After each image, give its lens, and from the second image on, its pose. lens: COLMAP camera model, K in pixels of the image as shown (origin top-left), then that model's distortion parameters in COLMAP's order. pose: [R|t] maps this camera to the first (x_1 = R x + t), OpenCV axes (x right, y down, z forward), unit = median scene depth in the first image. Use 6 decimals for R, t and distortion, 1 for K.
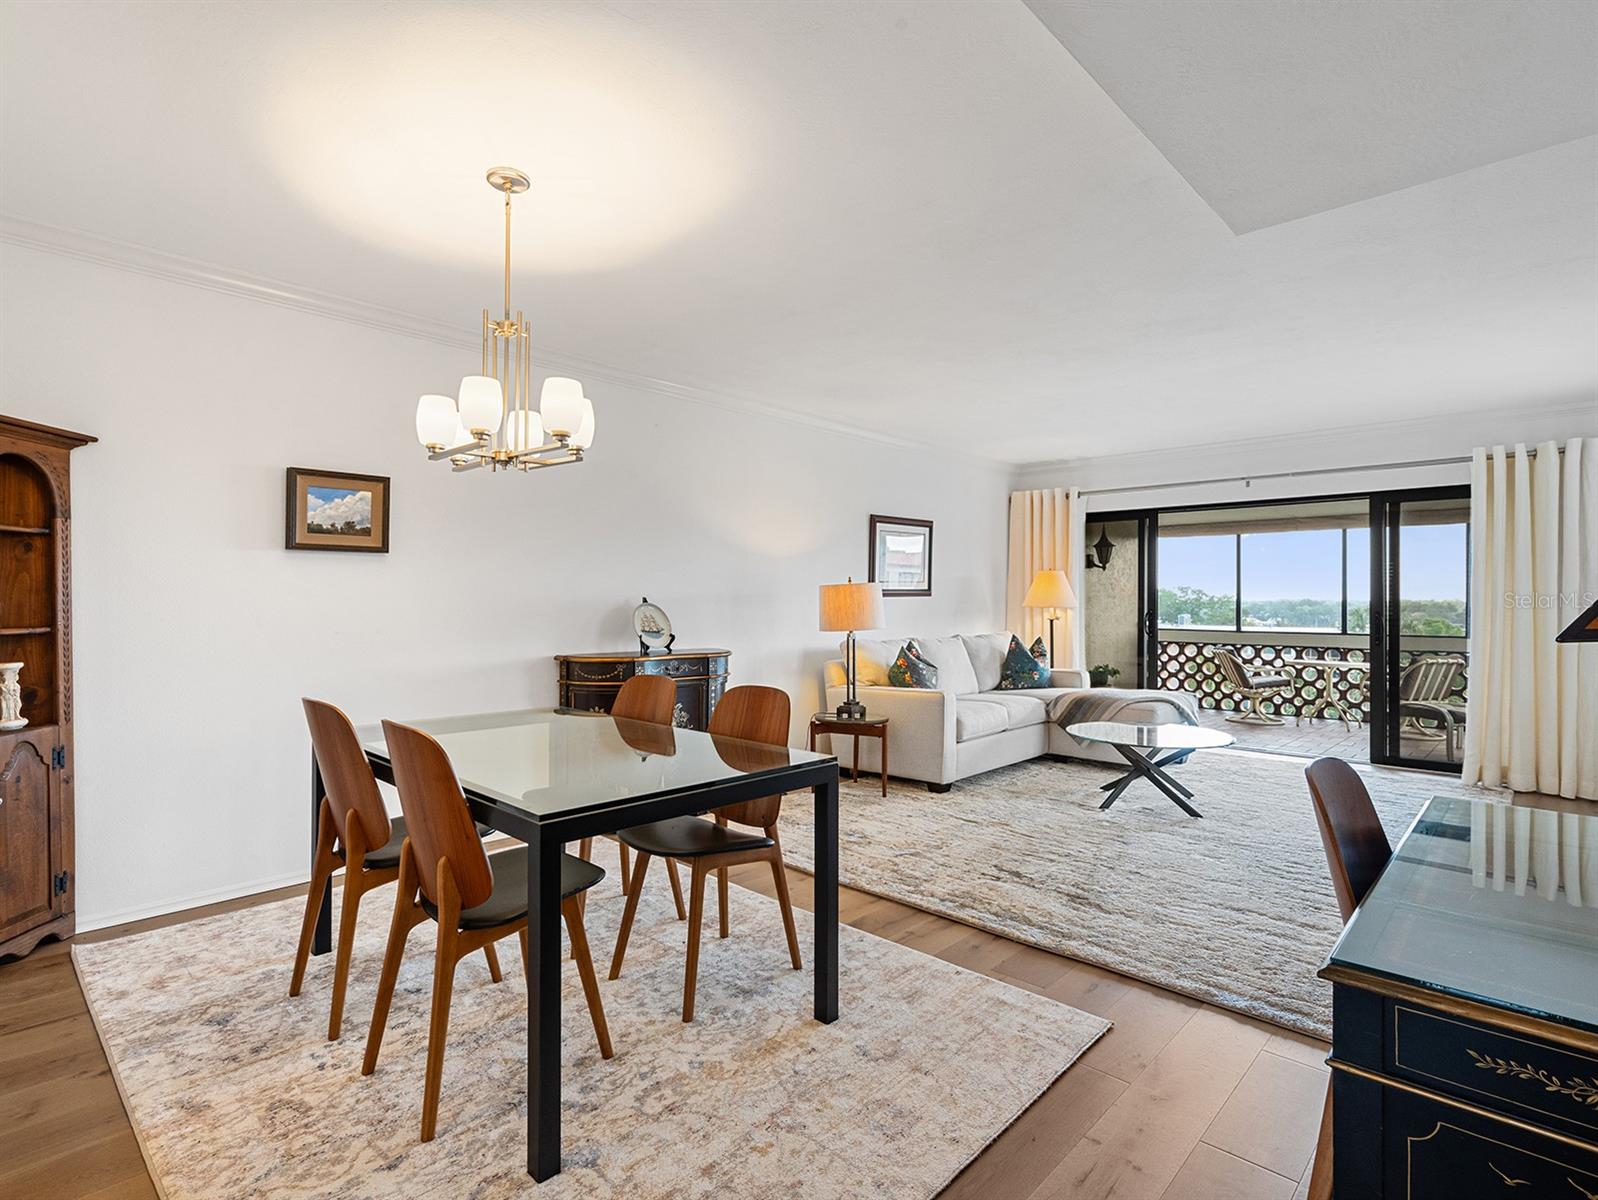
lens RADIAL K [[812.6, 0, 792.5], [0, 812.6, 597.1], [0, 0, 1]] dist [-0.001506, -0.000161]
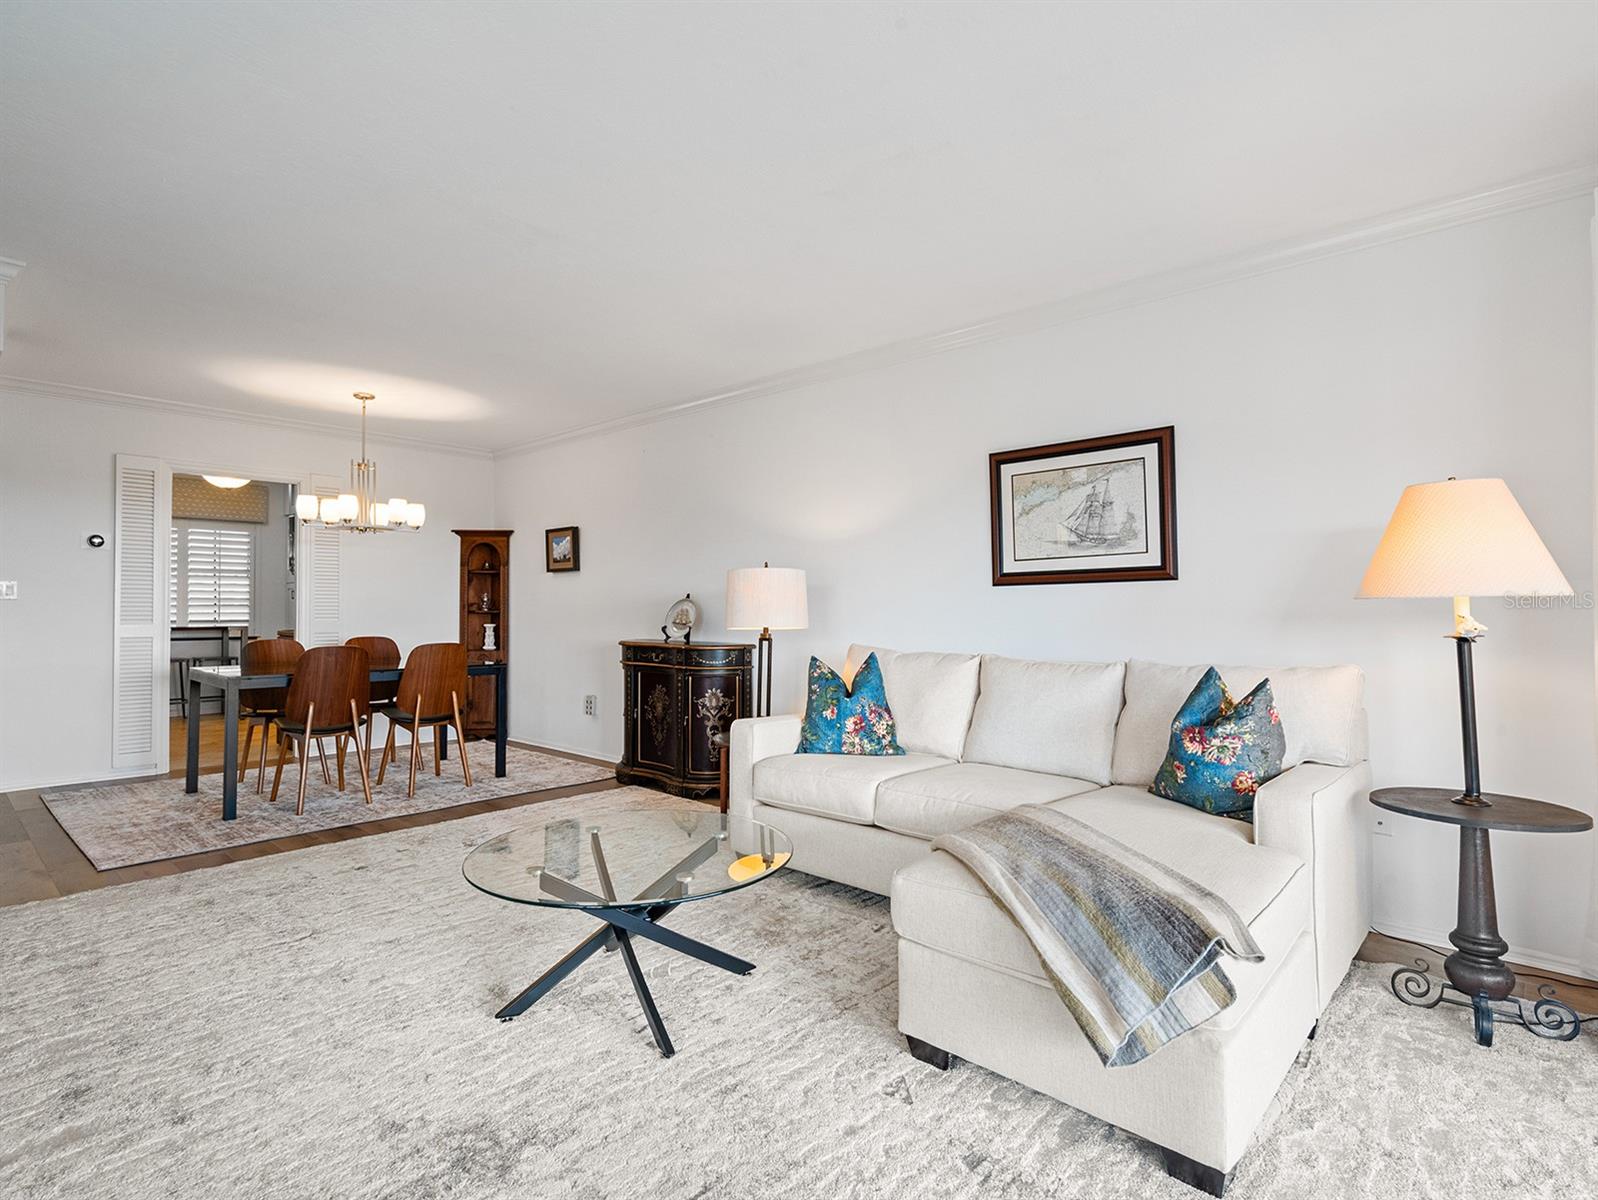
lens RADIAL K [[820.1, 0, 791.5], [0, 820.1, 603.6], [0, 0, 1]] dist [-0.003735, 0.006801]
pose [[0.012775, -0.009431, -0.999874, 0.762801], [0.000922, 0.999955, -0.009420, 0.020045], [0.999918, -0.000802, 0.012783, 0.883213]]
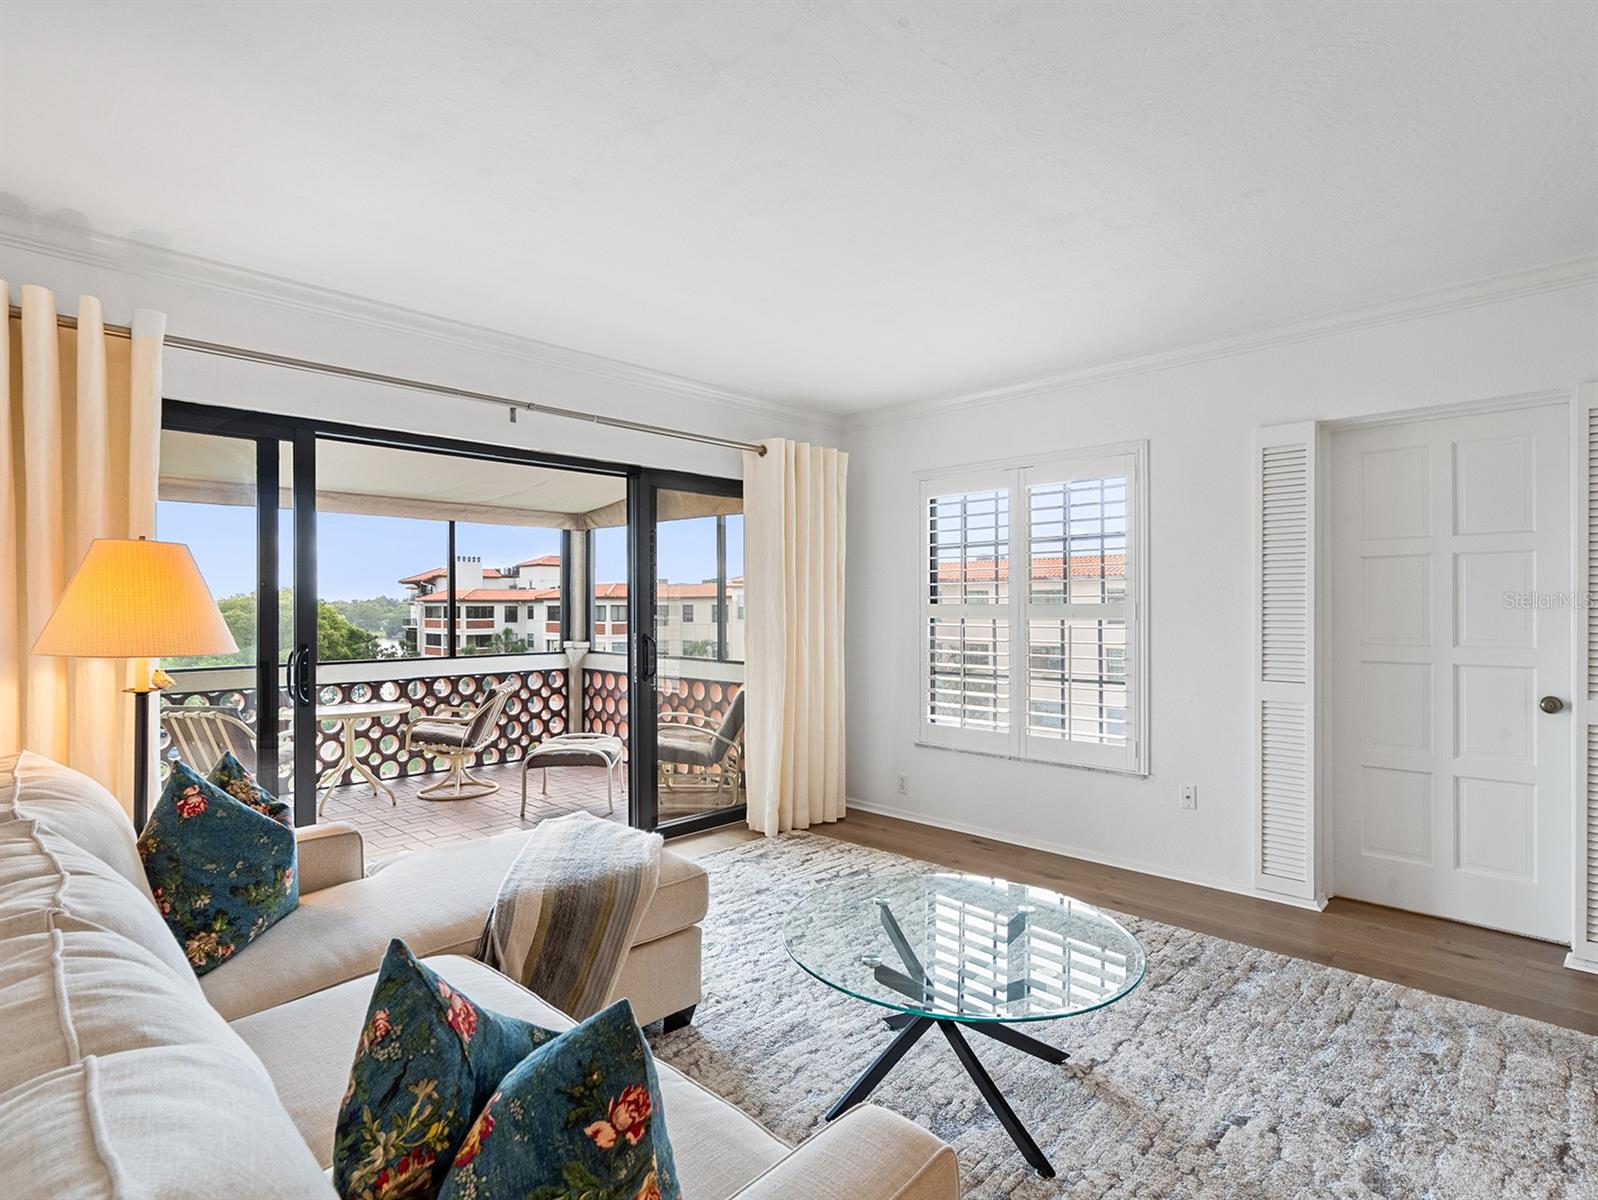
lens RADIAL K [[820.1, 0, 791.5], [0, 820.1, 603.6], [0, 0, 1]] dist [-0.003735, 0.006801]
pose [[0.012364, -0.001725, 0.999922, -0.012724], [-0.001849, 0.999997, 0.001748, -0.010910], [-0.999922, -0.001871, 0.012361, 0.875613]]
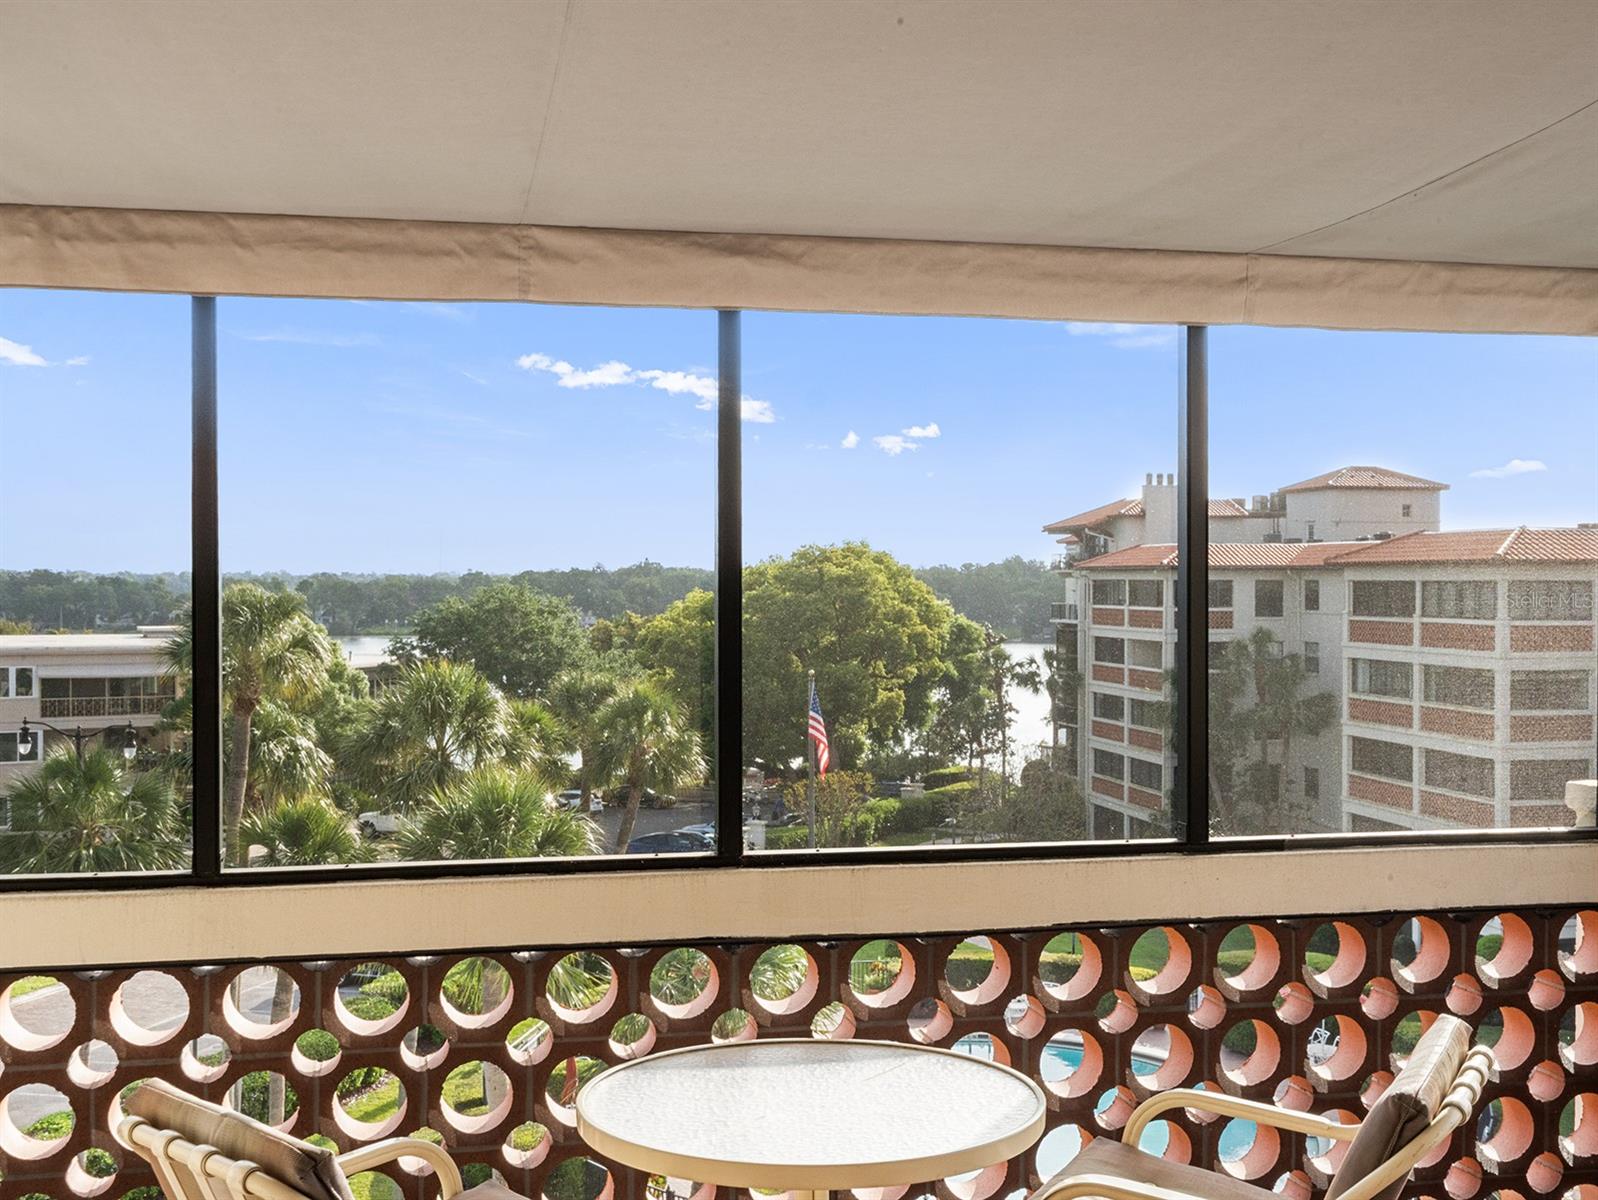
lens RADIAL K [[1759.1, 0, 781.7], [0, 1759.1, 602.9], [0, 0, 1]] dist [0.012953, 0.003885]
pose [[0.570907, -0.016408, 0.820851, 0.516617], [-0.000760, 0.999789, 0.020514, -0.035522], [-0.821015, -0.012335, 0.570774, 1.123363]]
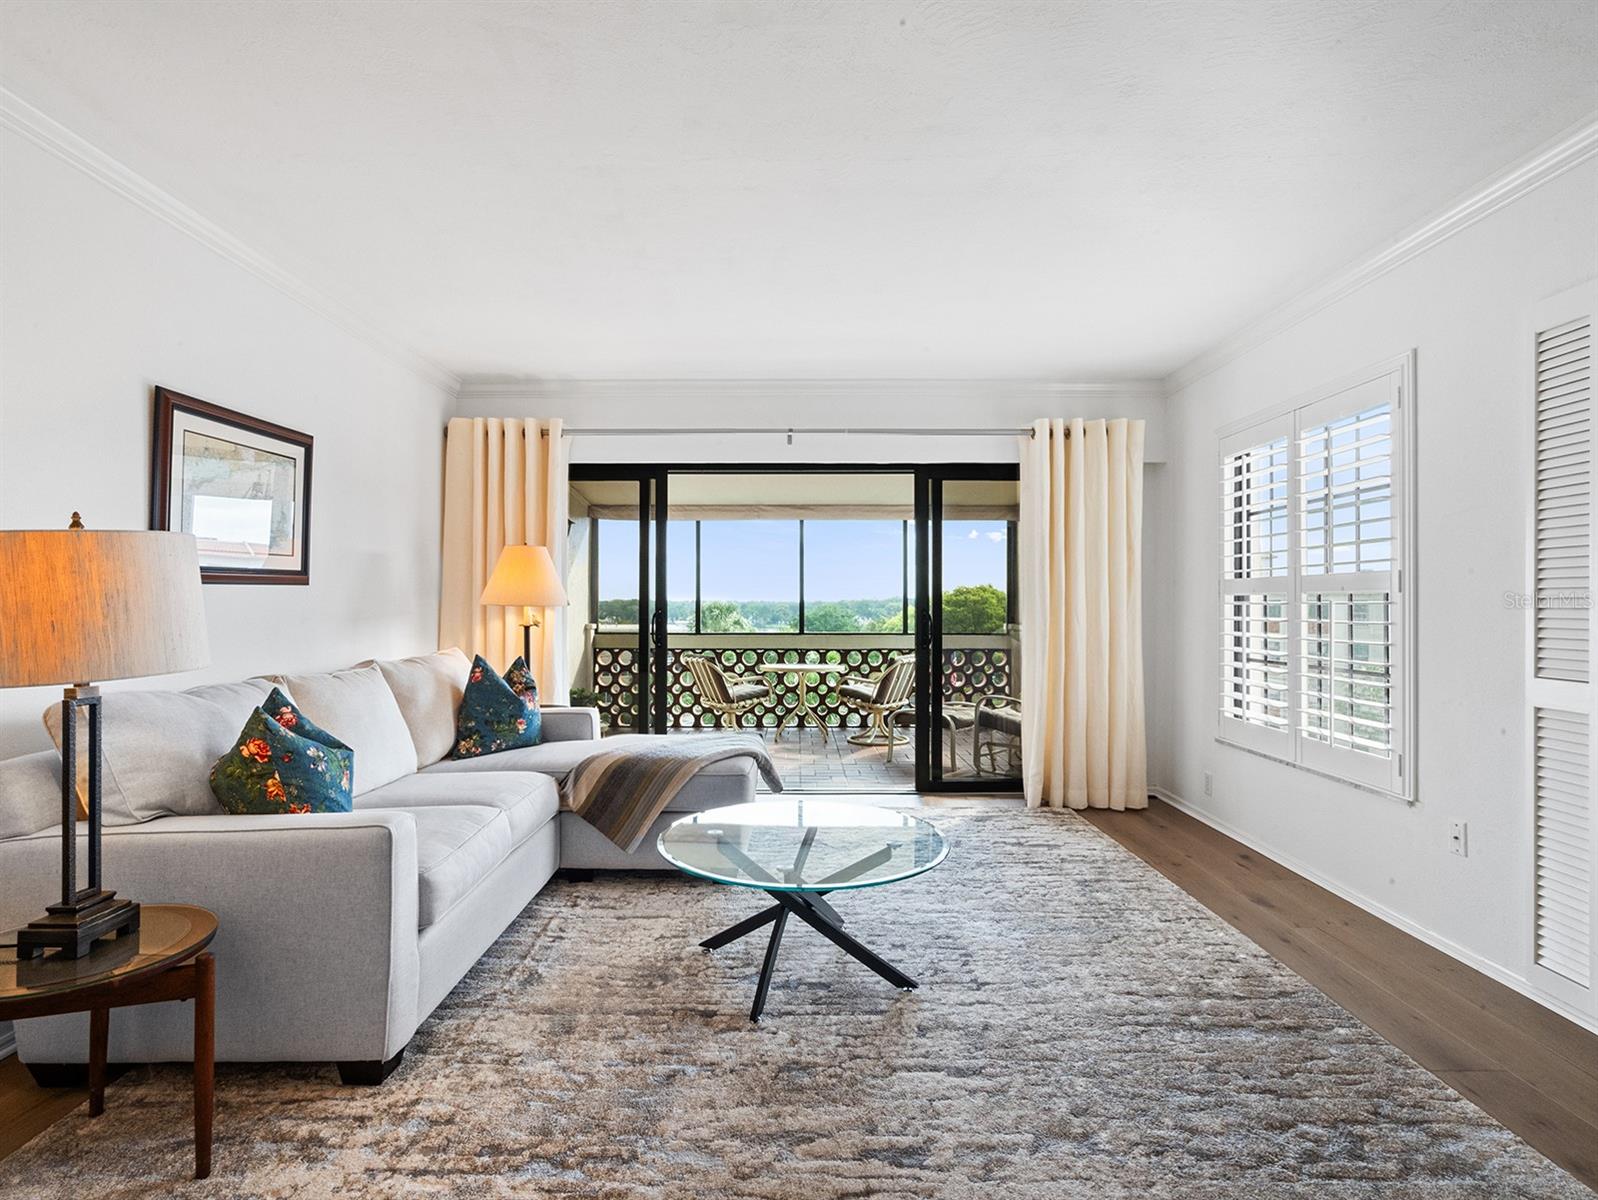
lens RADIAL K [[812.6, 0, 792.5], [0, 812.6, 597.1], [0, 0, 1]] dist [-0.001506, -0.000161]
pose [[0.726750, 0.001876, 0.686900, 0.049767], [-0.001405, 0.999998, -0.001245, 0.007468], [-0.686901, -0.000061, 0.726751, 0.494219]]
